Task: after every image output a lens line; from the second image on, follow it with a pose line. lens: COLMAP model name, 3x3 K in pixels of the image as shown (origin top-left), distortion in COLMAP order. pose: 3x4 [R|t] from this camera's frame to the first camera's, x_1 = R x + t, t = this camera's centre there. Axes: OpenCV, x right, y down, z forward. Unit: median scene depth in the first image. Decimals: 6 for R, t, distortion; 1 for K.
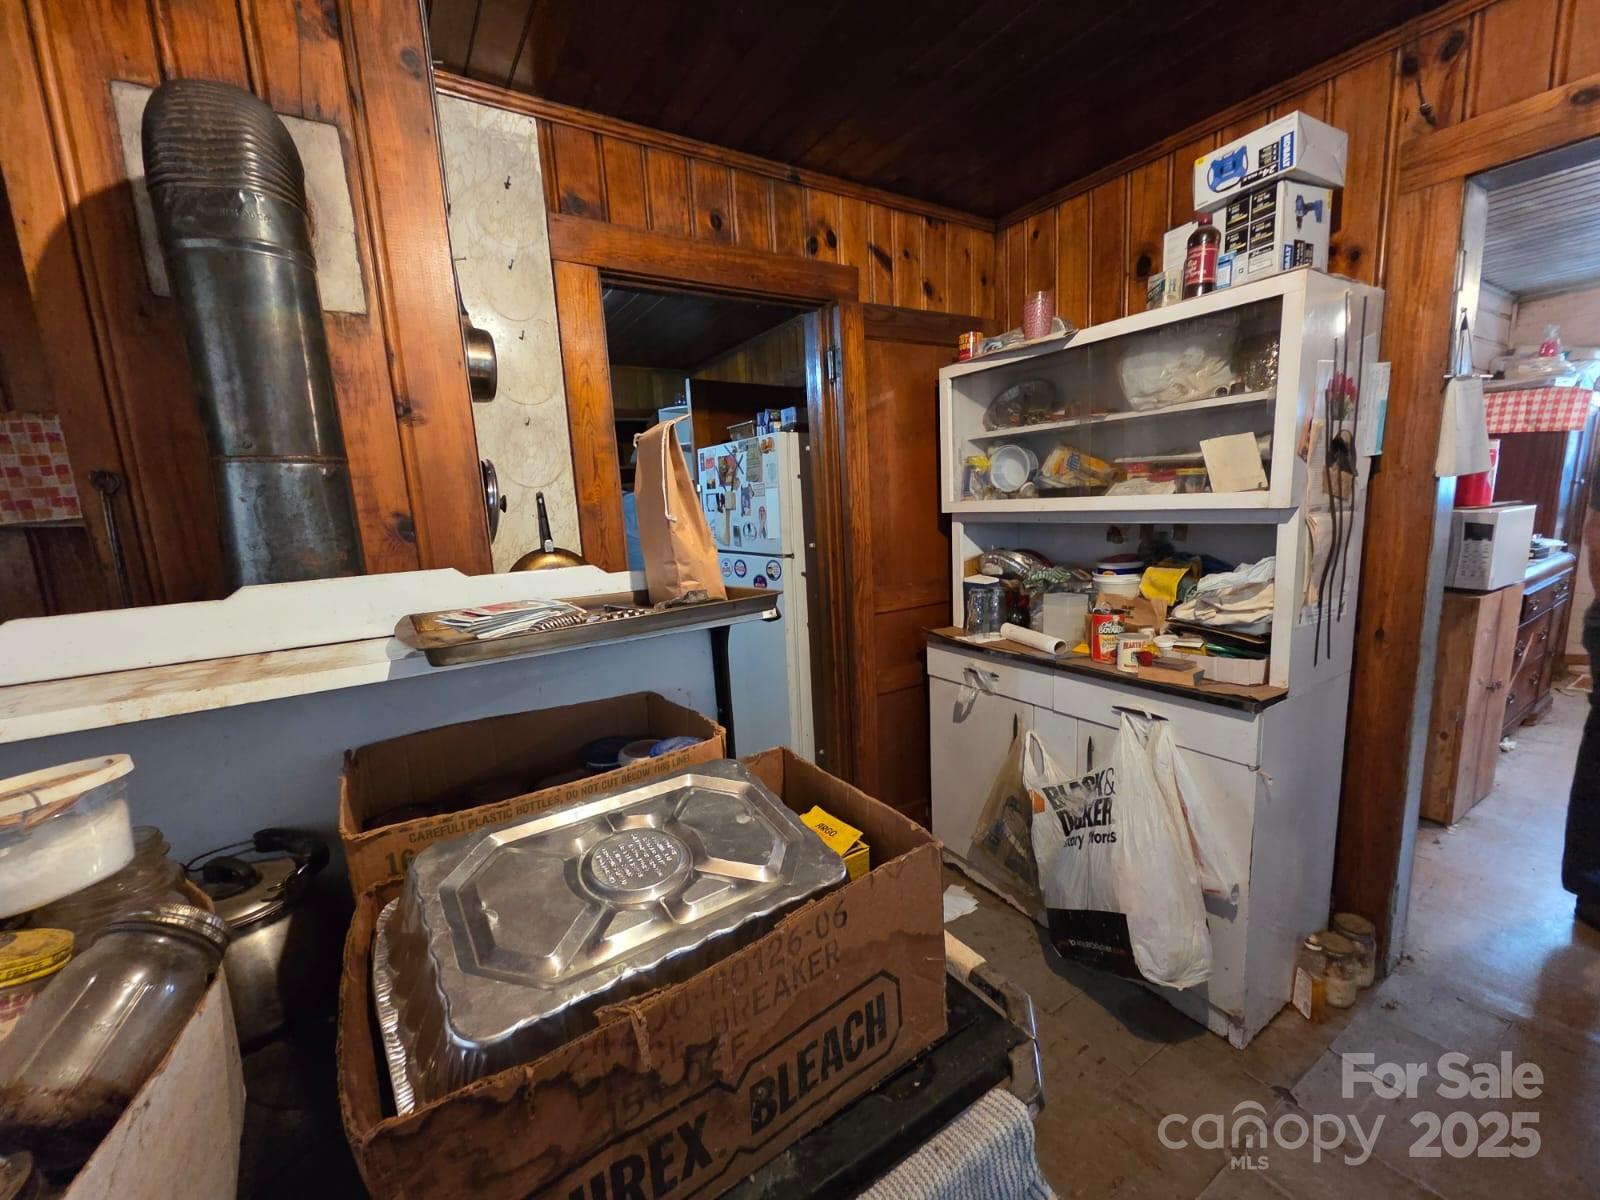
lens RADIAL K [[652.8, 0, 799.8], [0, 652.8, 608.5], [0, 0, 1]] dist [0.000744, -0.000114]
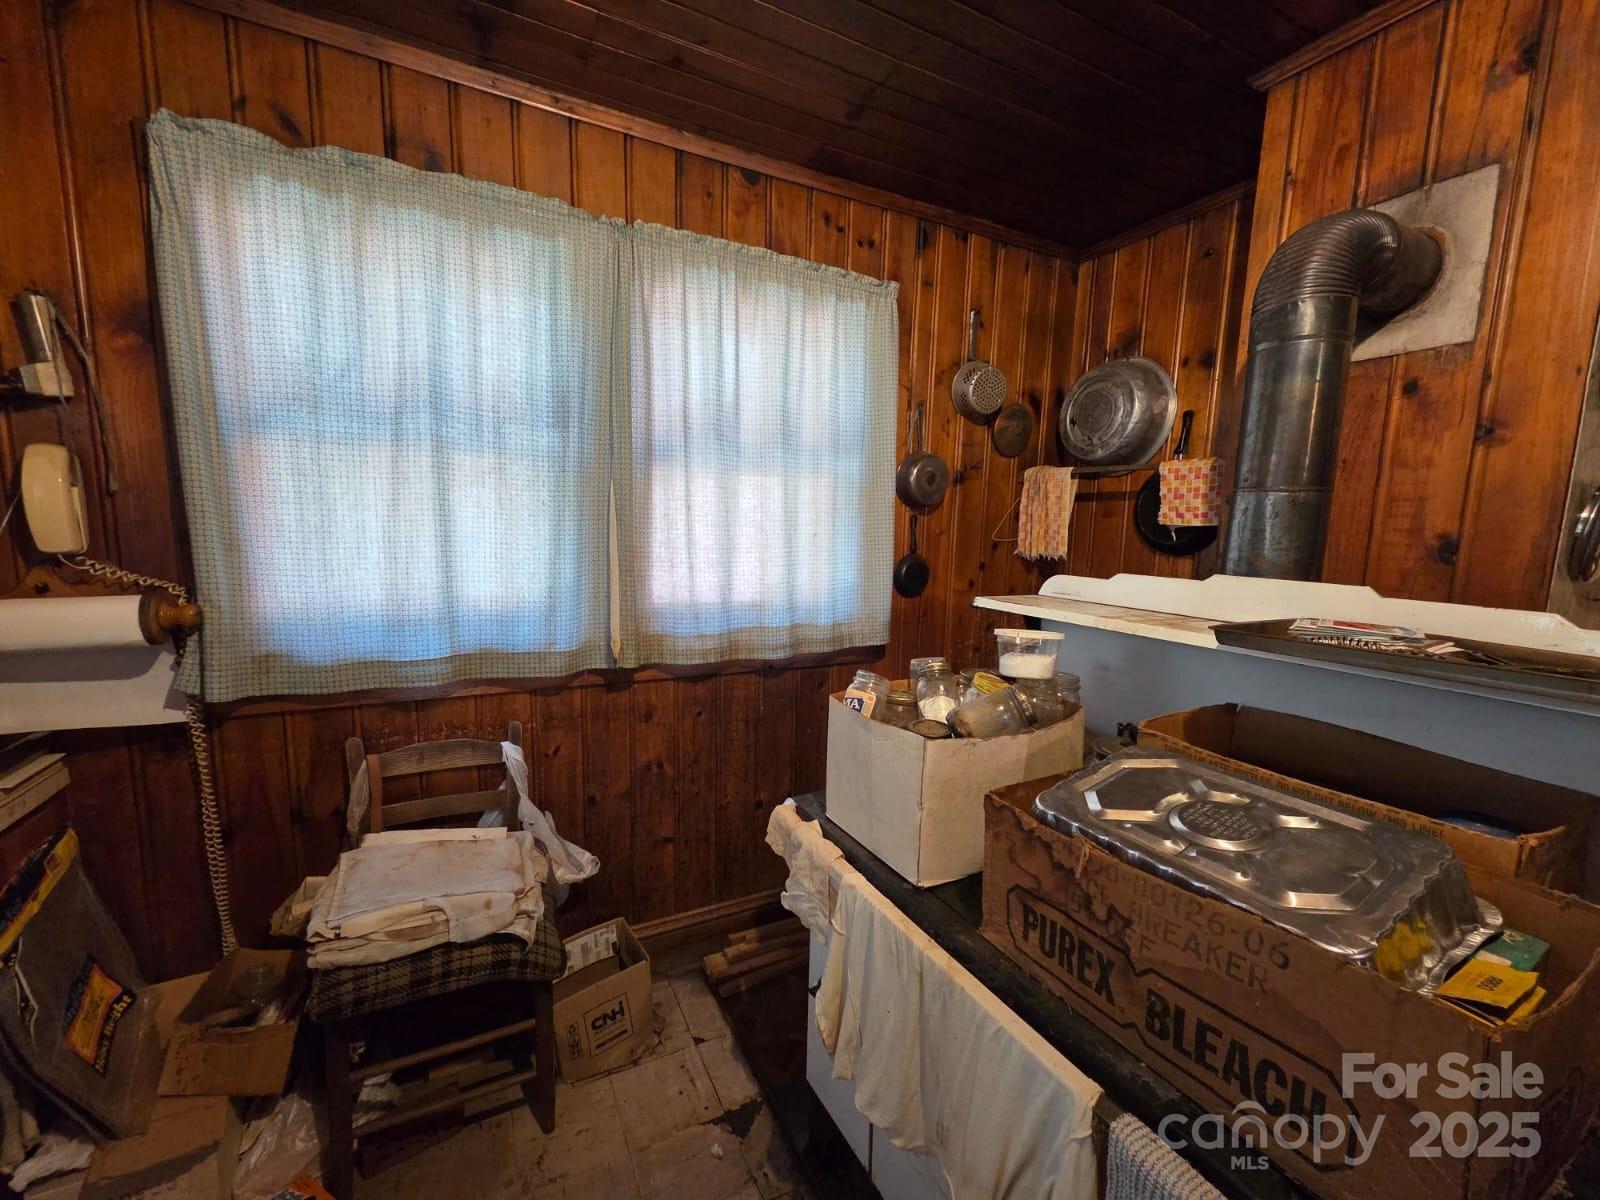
lens RADIAL K [[652.8, 0, 799.8], [0, 652.8, 608.5], [0, 0, 1]] dist [0.000744, -0.000114]
pose [[-0.094389, 0.181319, -0.978884, 0.517997], [-0.188301, 0.962273, 0.196399, -0.051477], [0.977565, 0.202863, -0.056685, 0.115923]]
